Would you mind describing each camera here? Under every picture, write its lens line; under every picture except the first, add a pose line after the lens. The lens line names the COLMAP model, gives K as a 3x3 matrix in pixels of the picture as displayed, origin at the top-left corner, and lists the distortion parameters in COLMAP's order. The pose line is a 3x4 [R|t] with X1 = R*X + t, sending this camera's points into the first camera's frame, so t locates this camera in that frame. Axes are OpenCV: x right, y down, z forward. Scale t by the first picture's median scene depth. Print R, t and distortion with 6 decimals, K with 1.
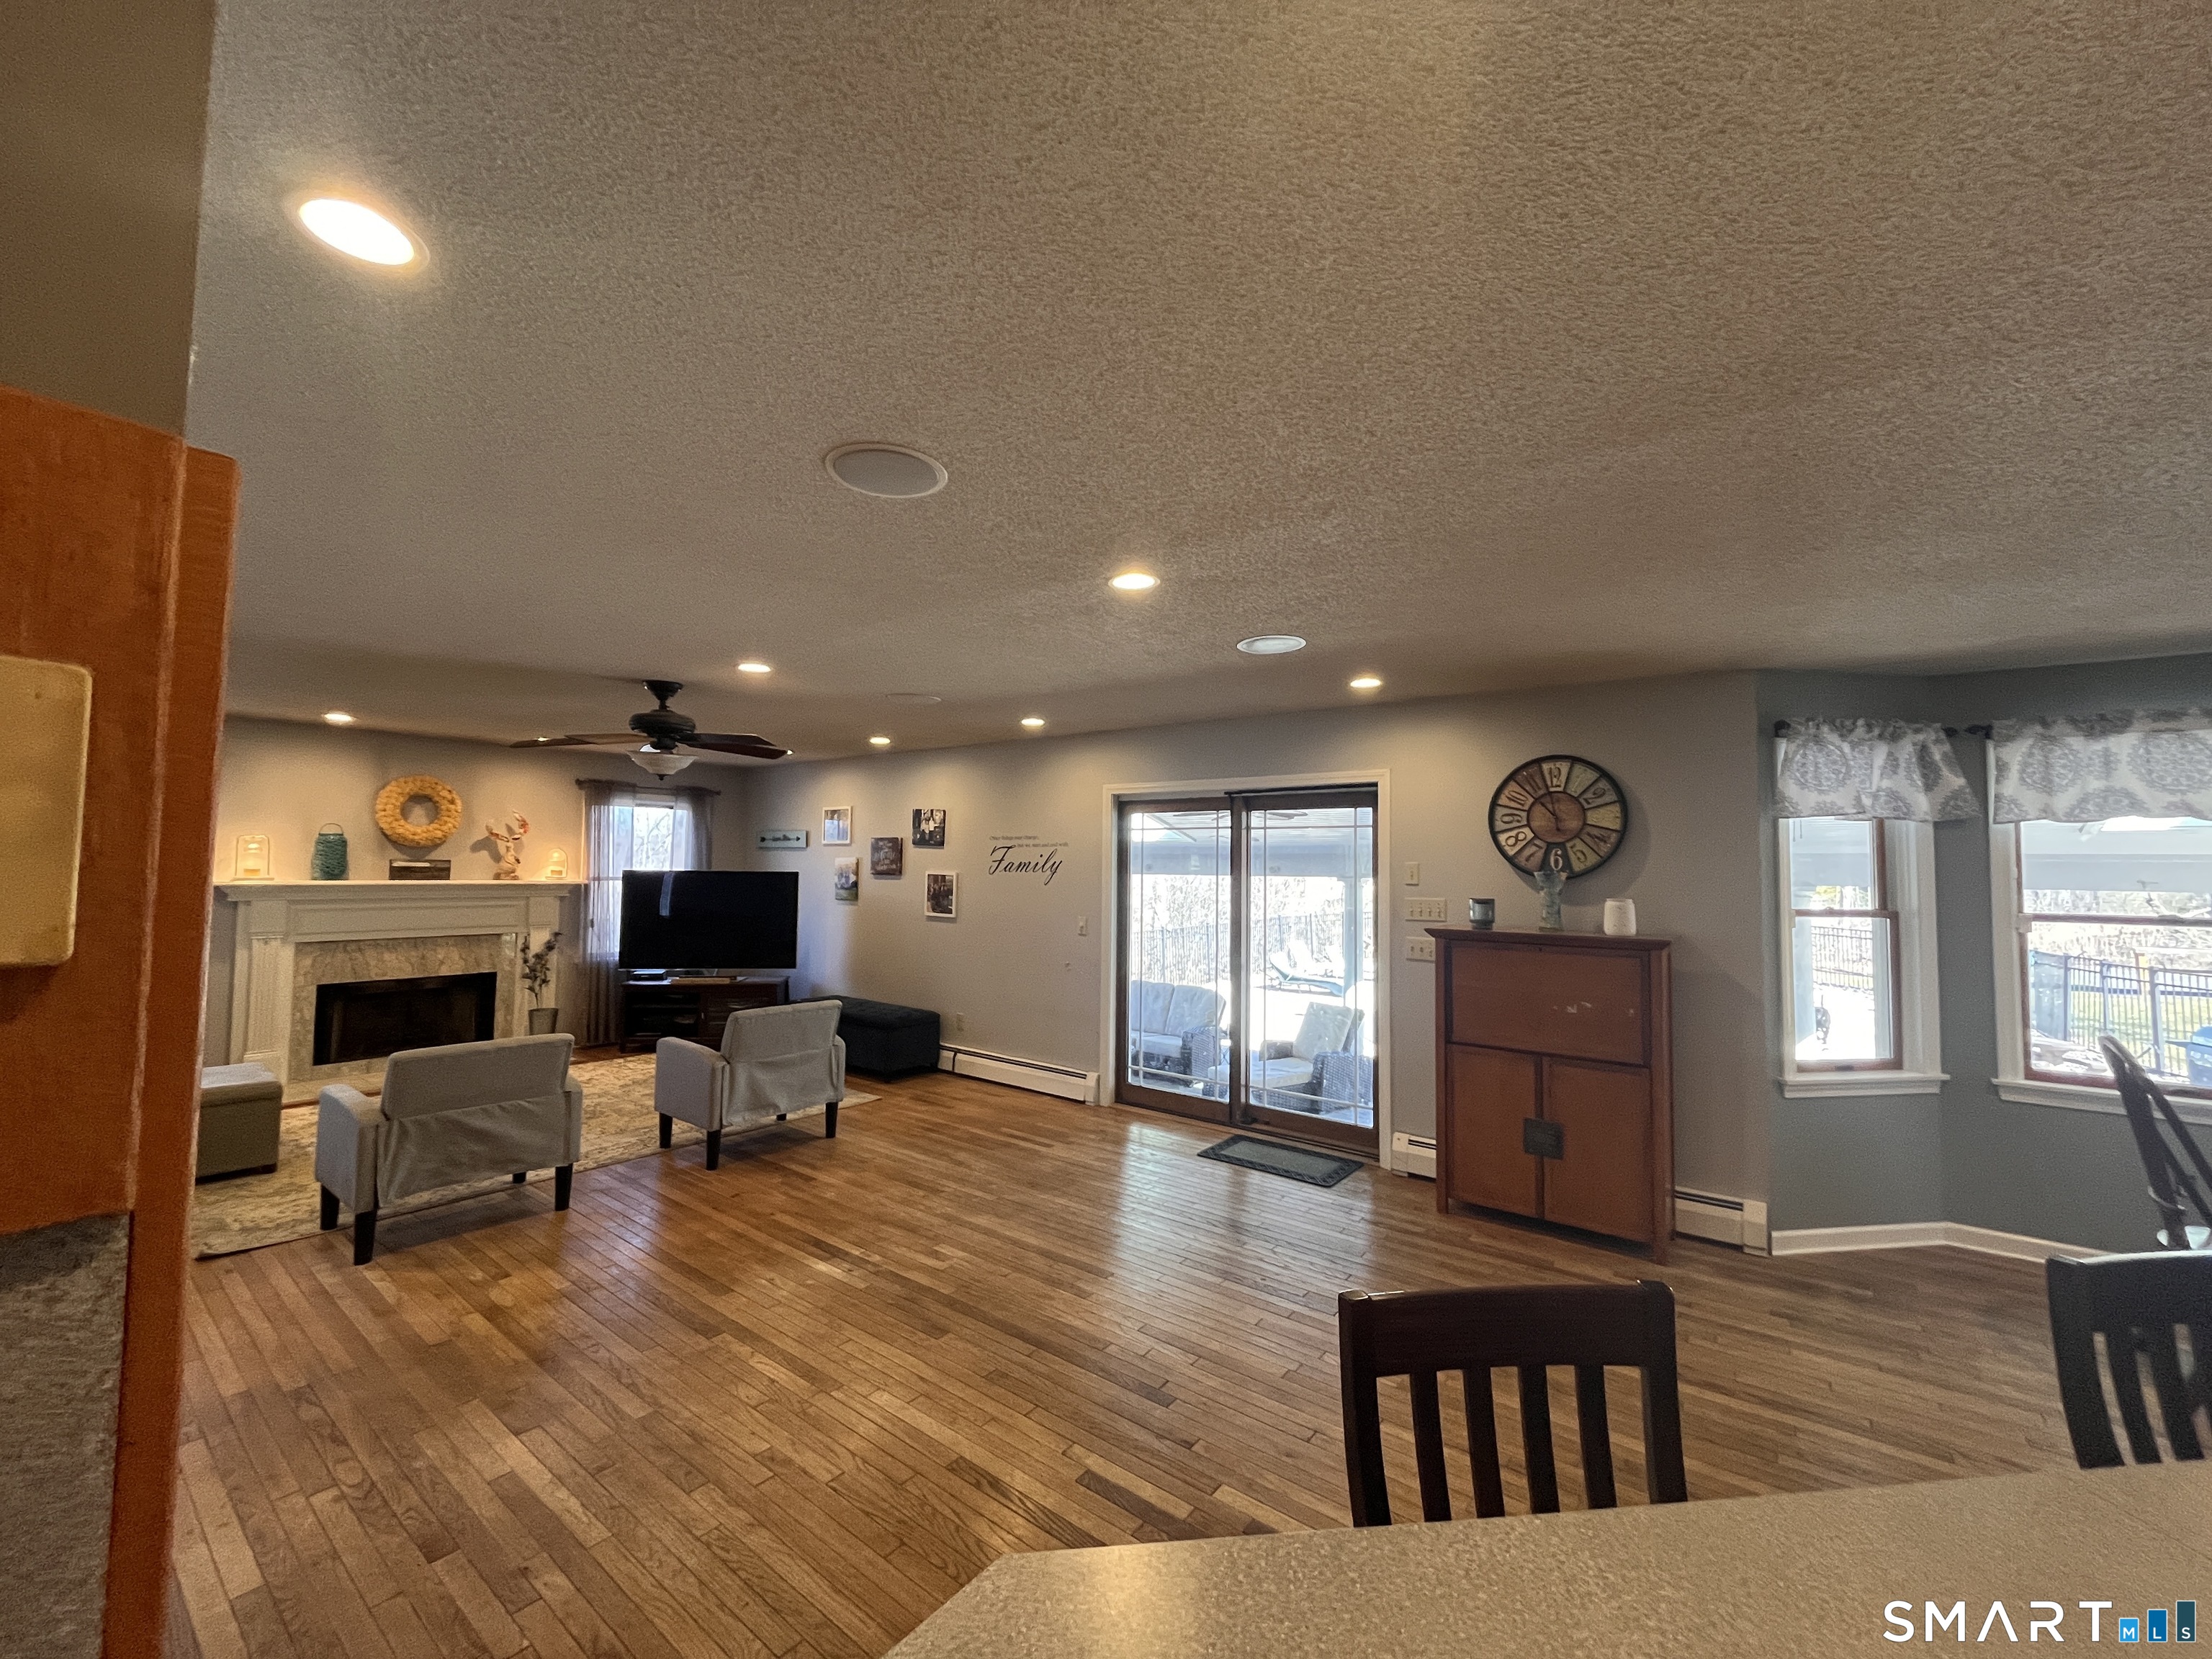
lens RADIAL K [[891.2, 0, 1103.8], [0, 891.2, 821.1], [0, 0, 1]] dist [-0.002892, -0.000439]
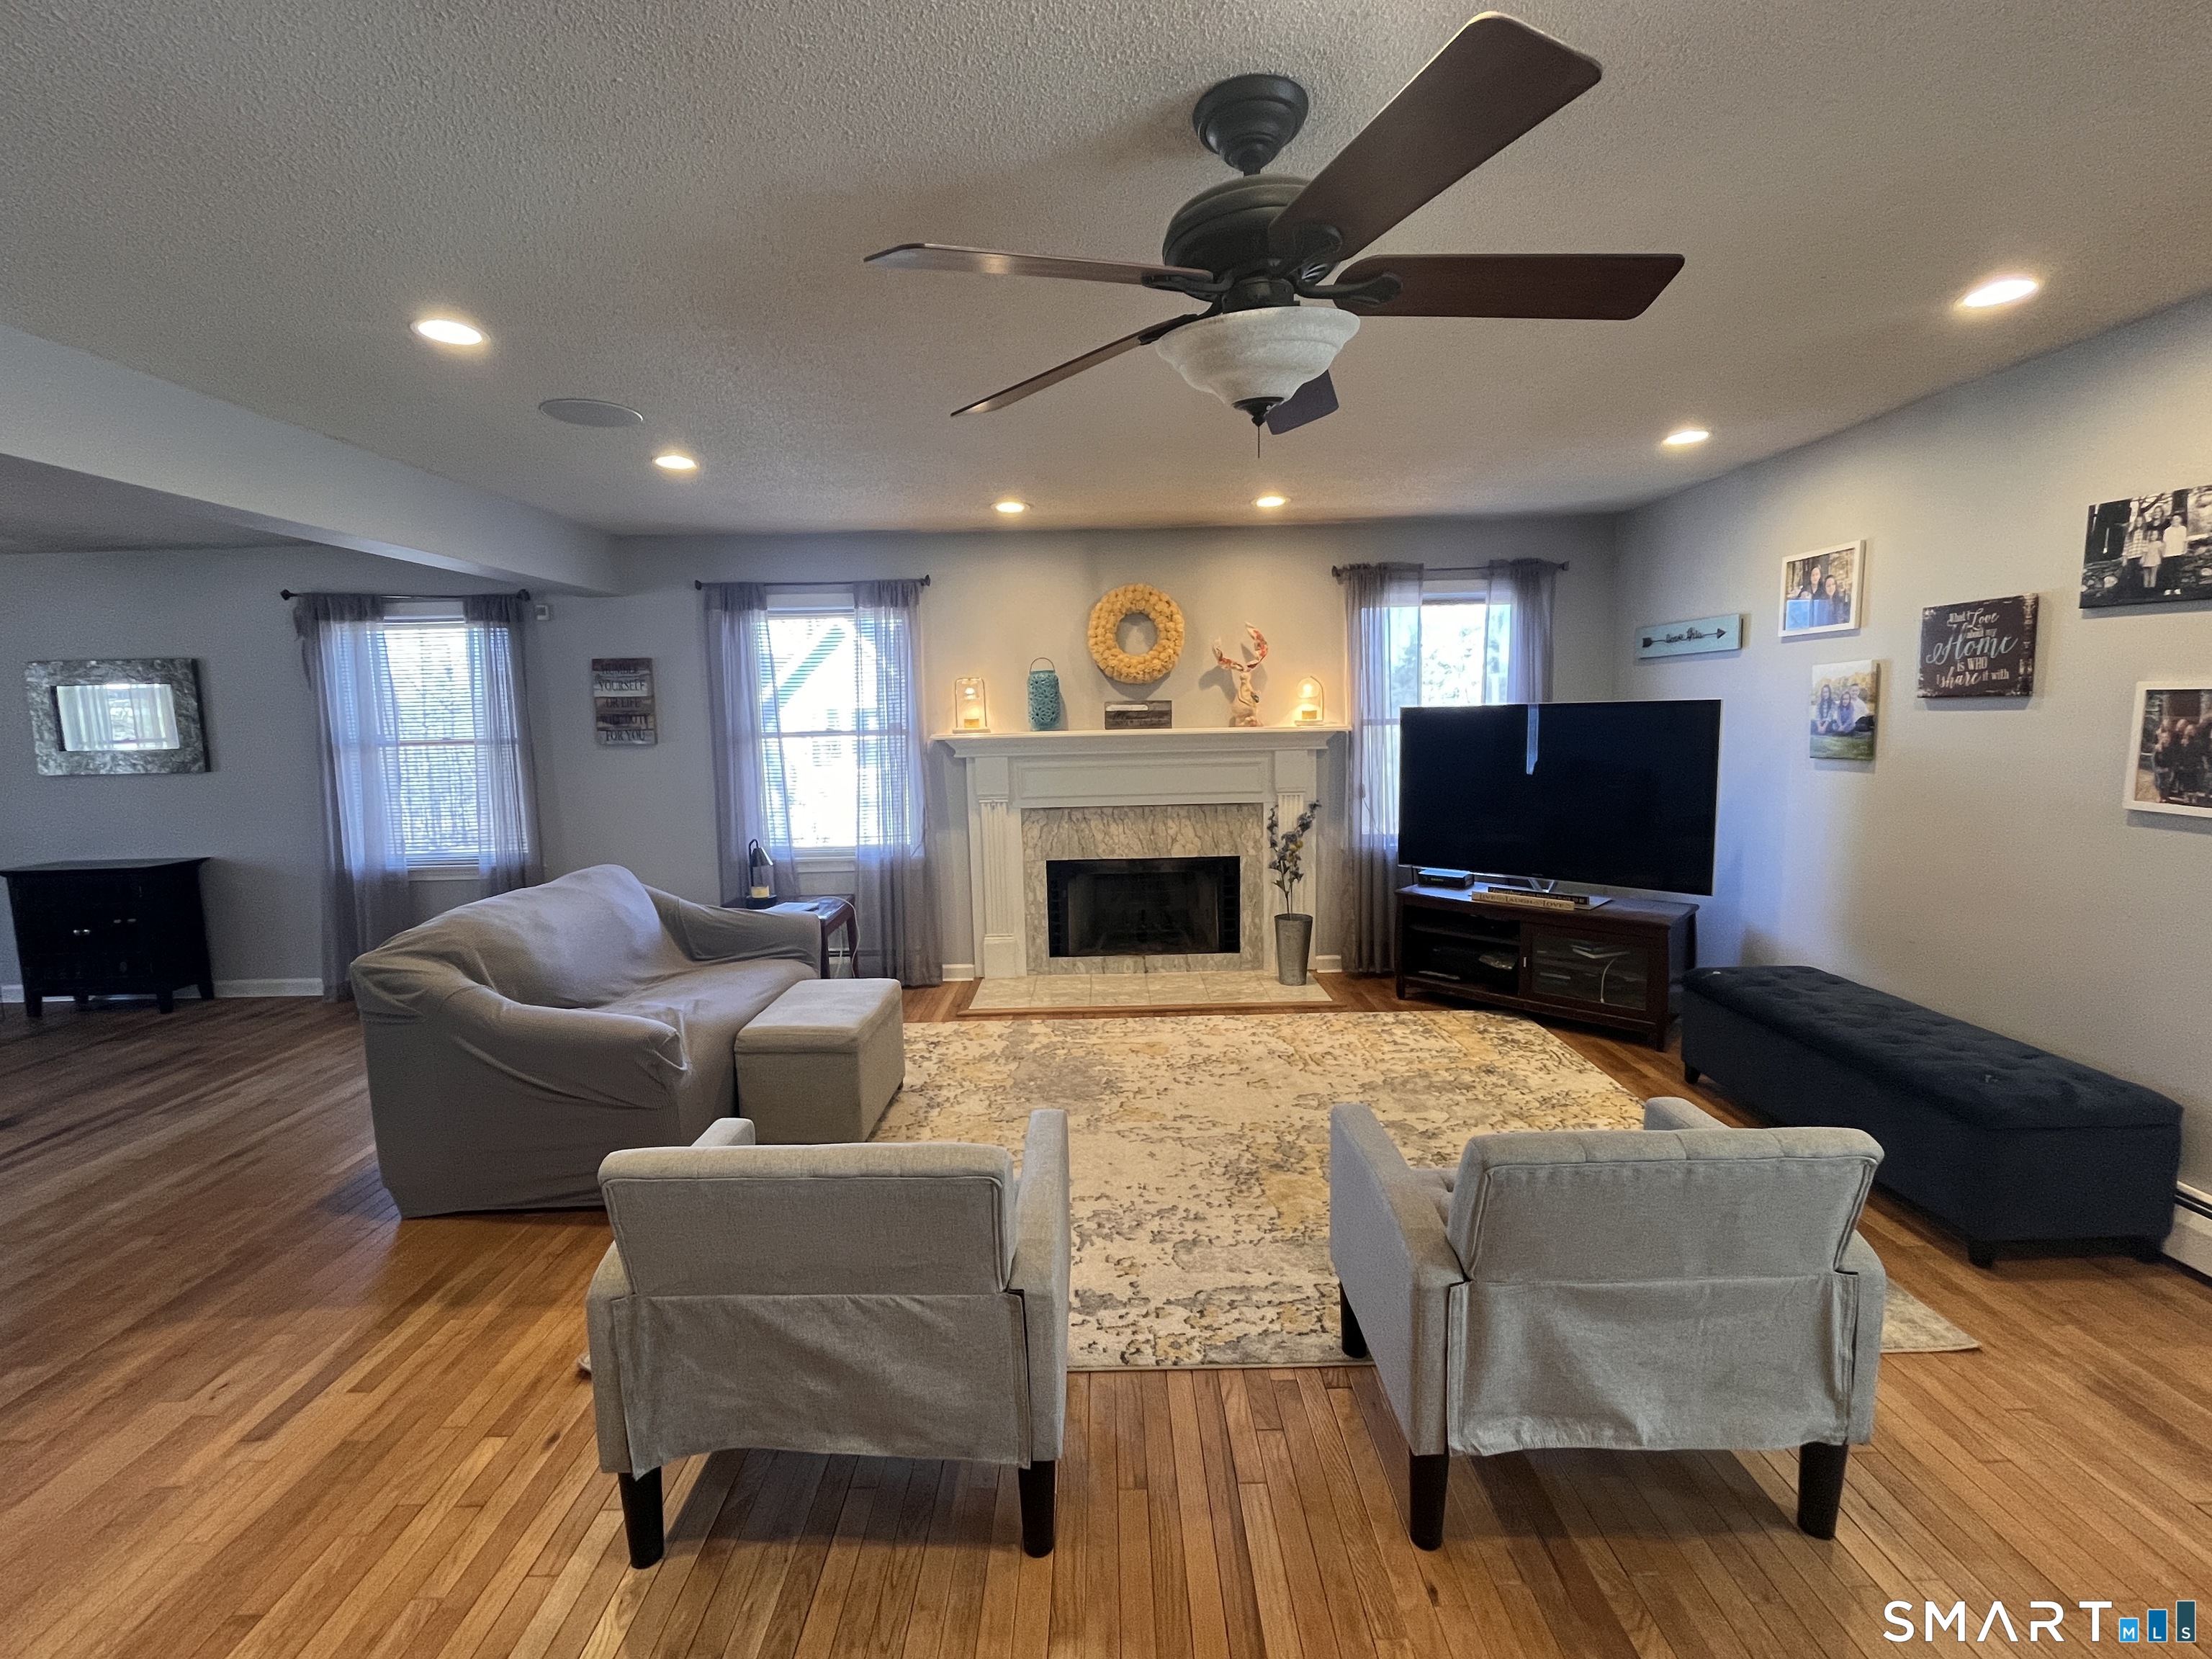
lens RADIAL K [[941.1, 0, 1105.5], [0, 941.1, 819.3], [0, 0, 1]] dist [-0.006149, -0.000408]
pose [[0.614264, 0.061737, -0.786682, -0.183163], [0.072209, 0.988354, 0.133947, 0.036873], [0.785790, -0.139084, 0.602652, 0.539689]]
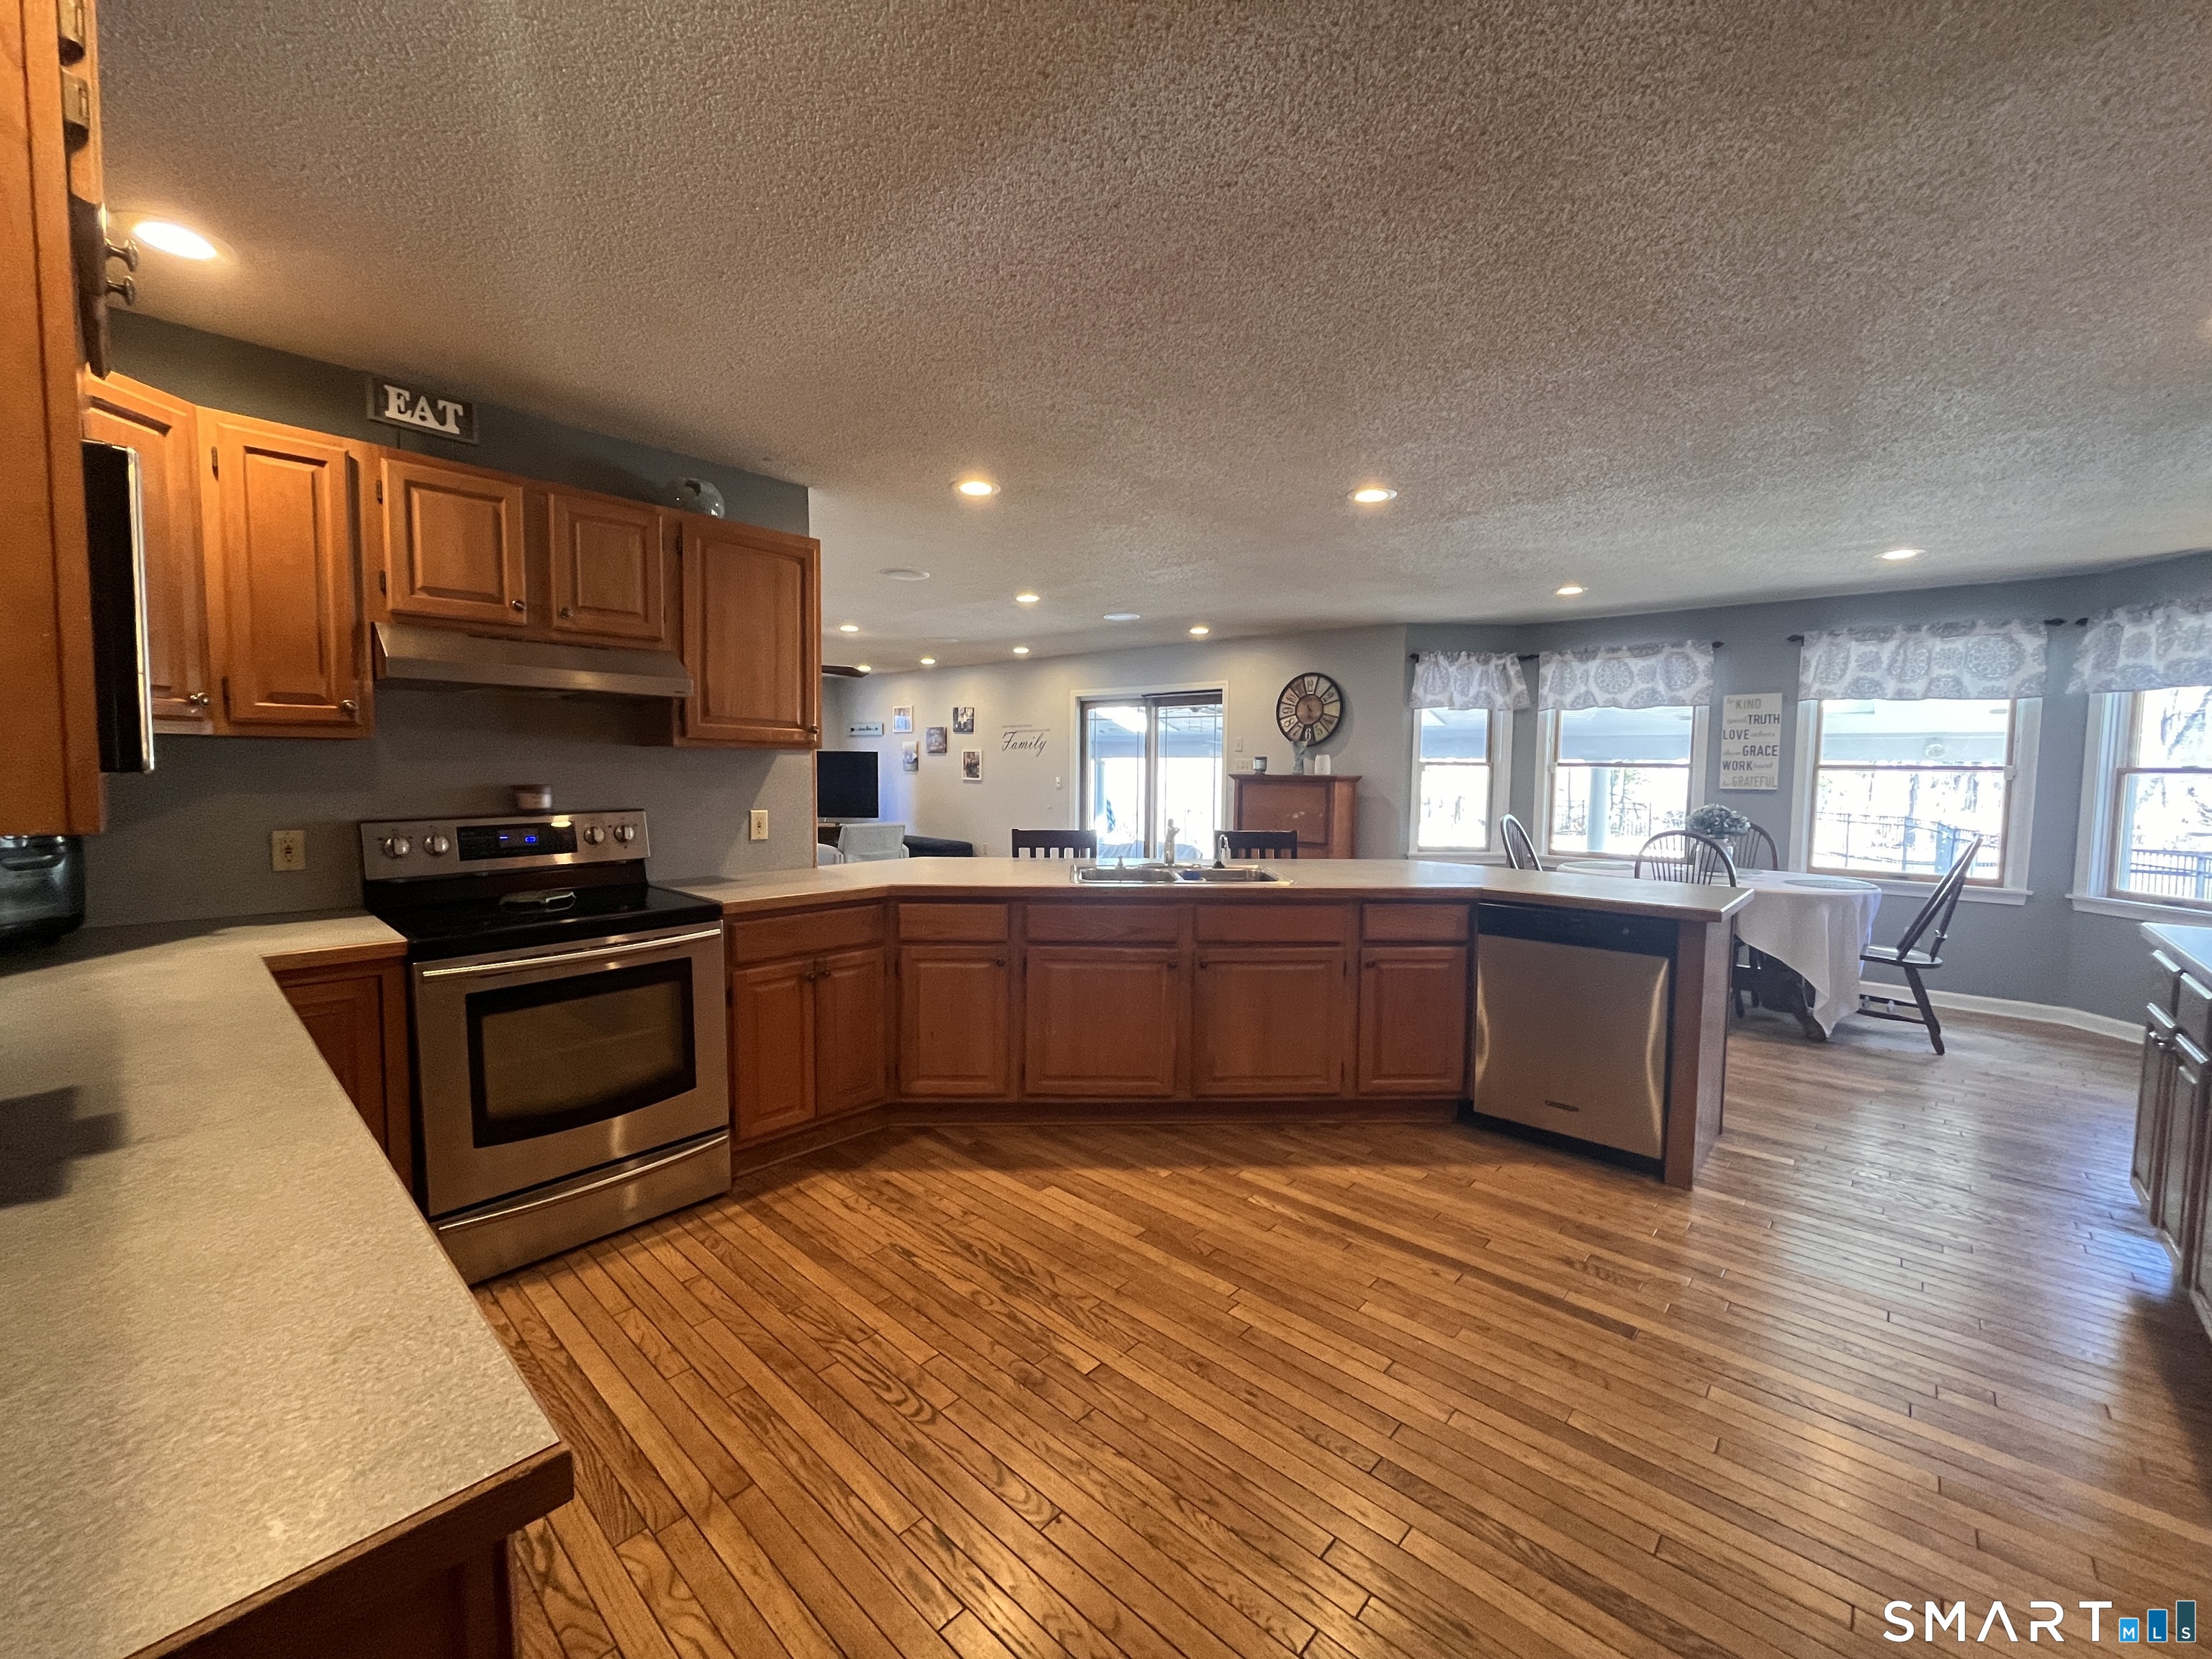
lens RADIAL K [[891.2, 0, 1103.8], [0, 891.2, 821.1], [0, 0, 1]] dist [-0.002892, -0.000439]
pose [[0.996602, 0.002442, -0.082335, 0.180082], [0.007156, 0.993214, 0.116081, 0.005004], [0.082060, -0.116276, 0.989821, -0.525111]]
